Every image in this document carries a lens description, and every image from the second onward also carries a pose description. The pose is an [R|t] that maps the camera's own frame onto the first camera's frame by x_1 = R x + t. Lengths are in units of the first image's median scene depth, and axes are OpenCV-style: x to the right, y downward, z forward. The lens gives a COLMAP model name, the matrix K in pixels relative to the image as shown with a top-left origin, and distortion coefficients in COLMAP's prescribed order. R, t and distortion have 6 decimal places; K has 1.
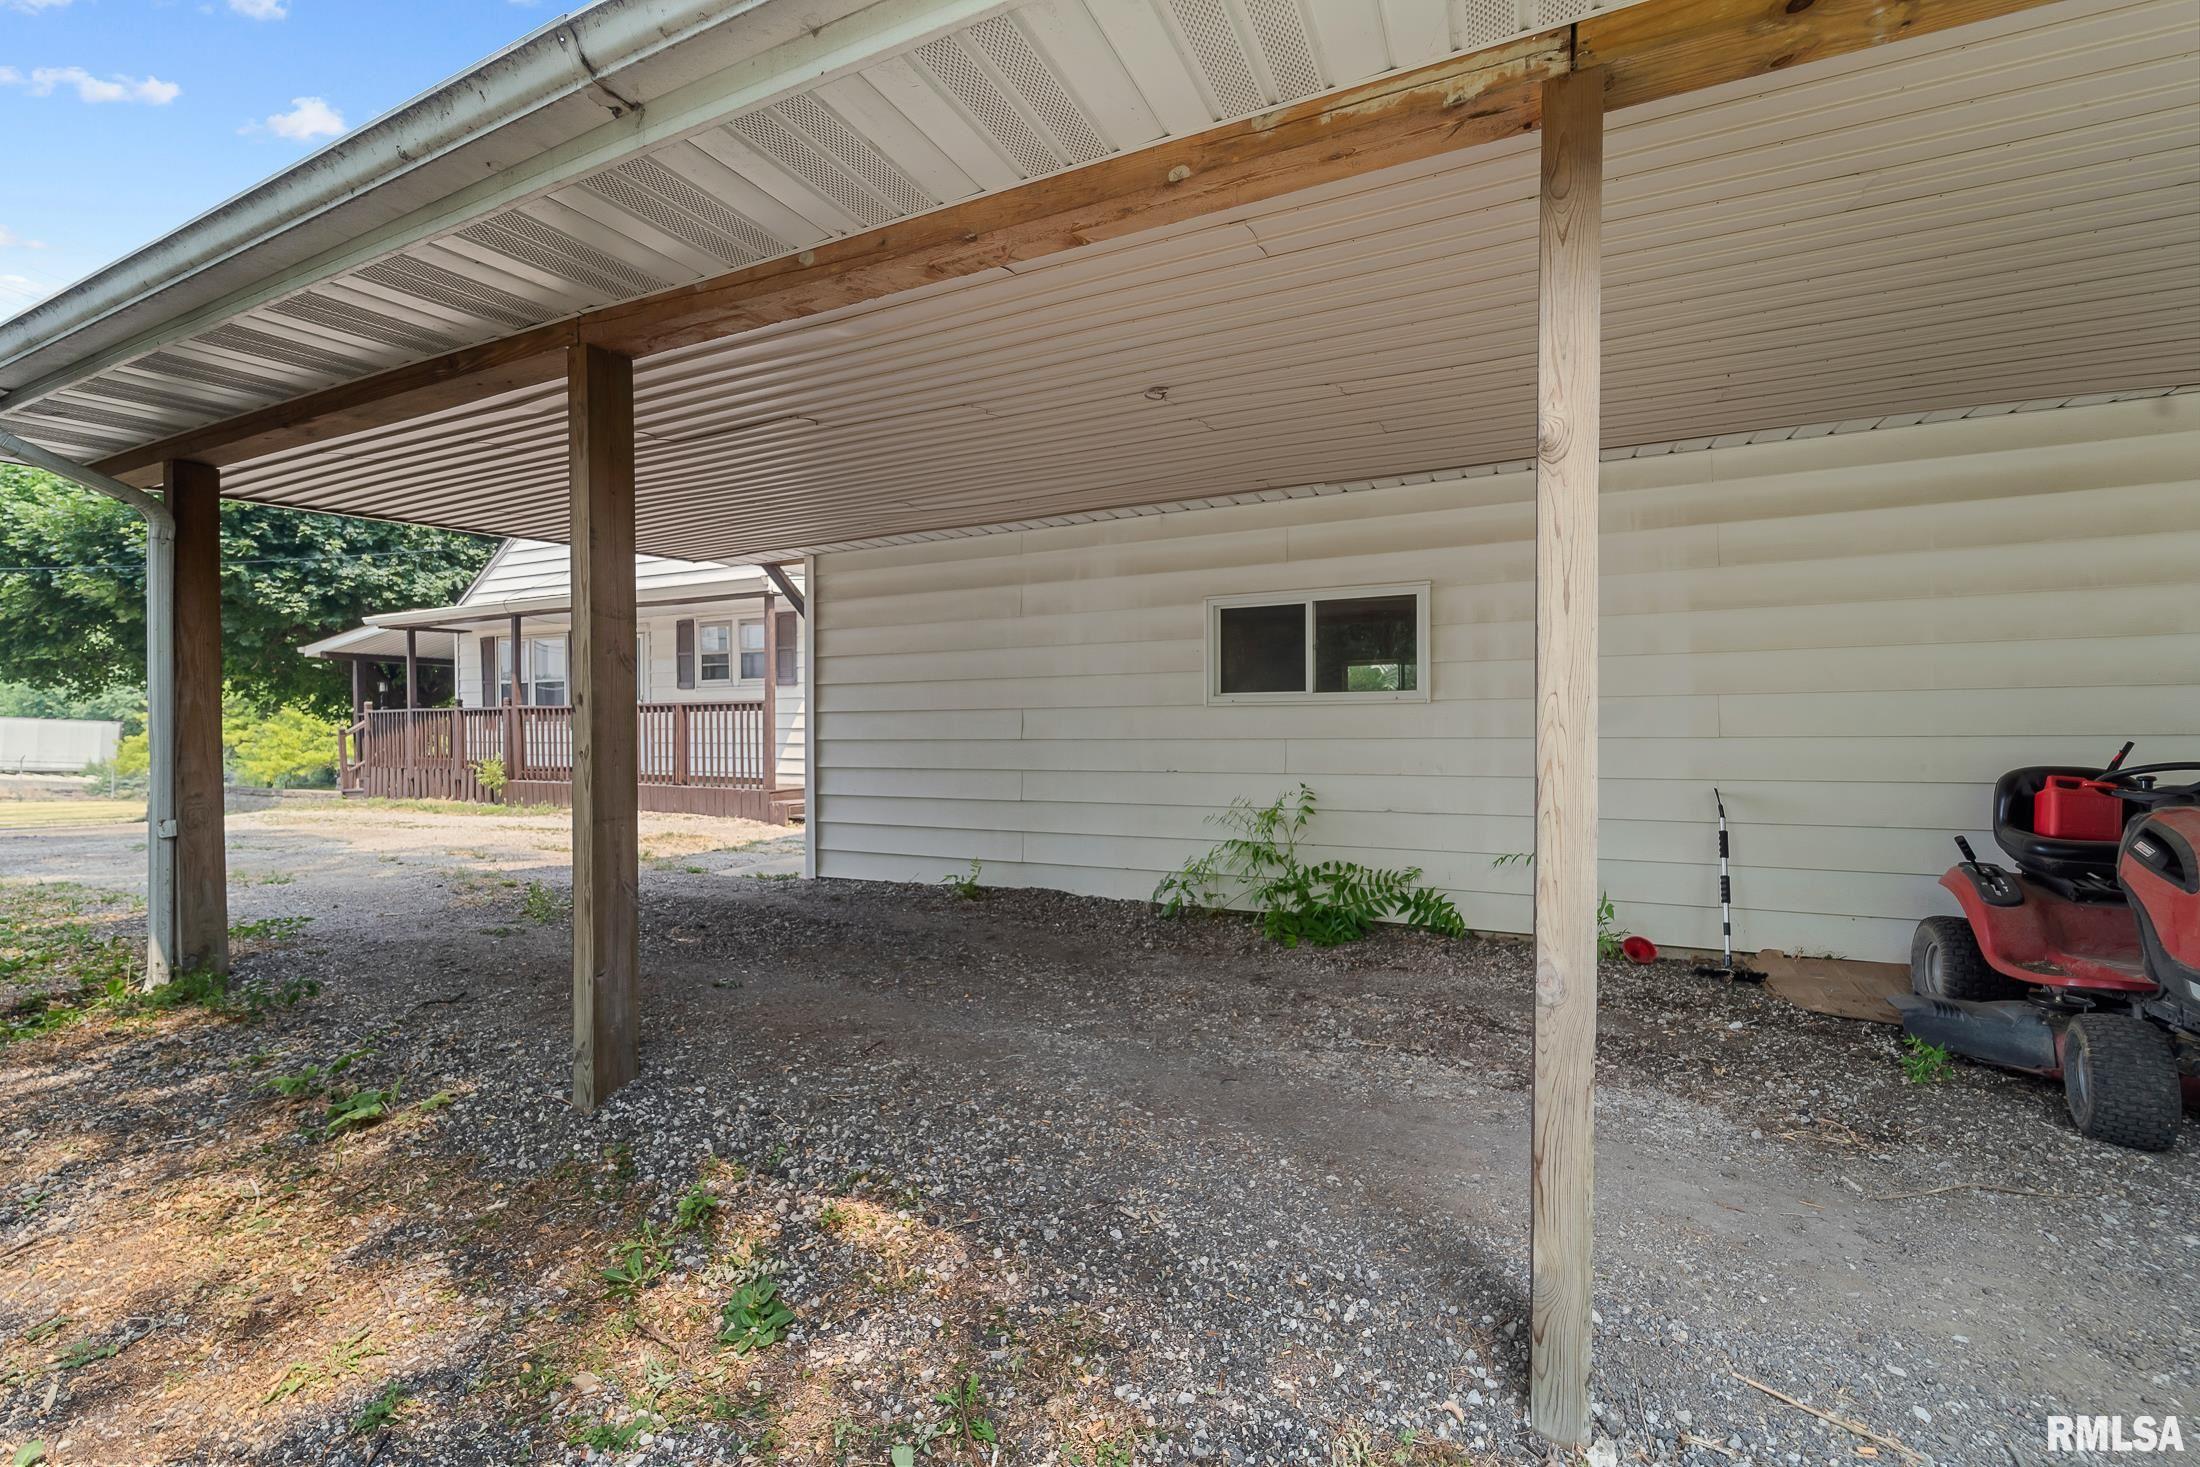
lens RADIAL K [[888.4, 0, 1091.4], [0, 888.4, 735.8], [0, 0, 1]] dist [0.000615, 0.000091]
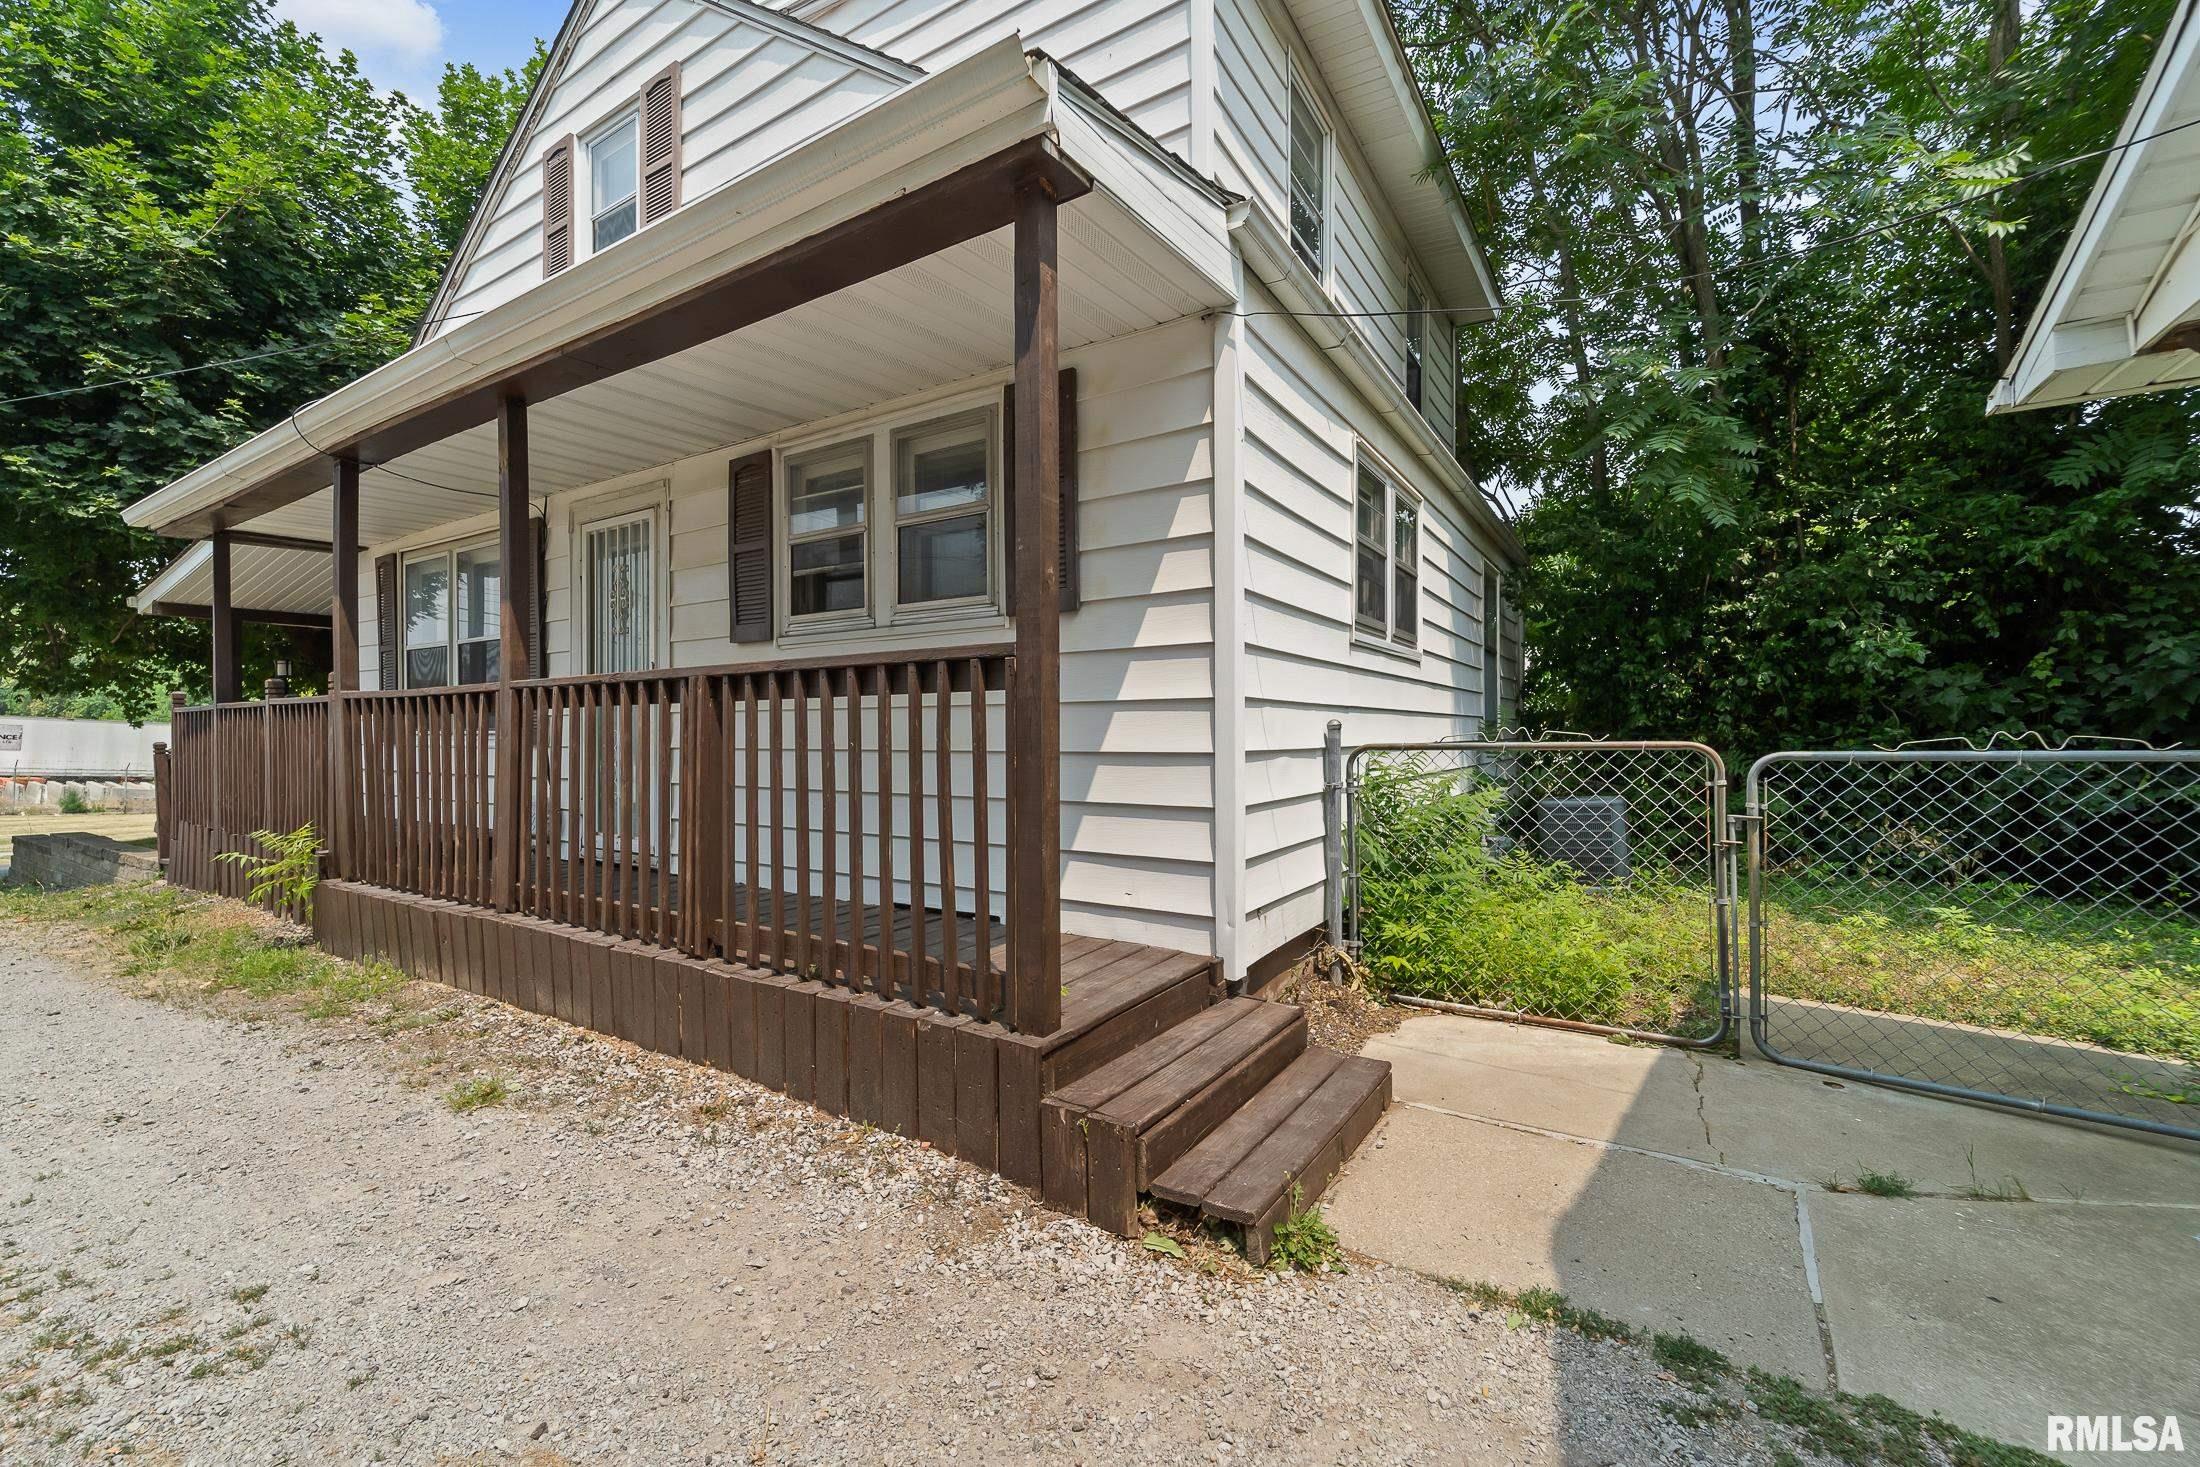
lens RADIAL K [[888.4, 0, 1091.4], [0, 888.4, 735.8], [0, 0, 1]] dist [0.000615, 0.000091]
pose [[0.991179, 0.003737, -0.132474, -0.275493], [-0.004730, 0.999963, -0.007179, -0.012965], [0.132442, 0.007742, 0.991161, 0.671498]]
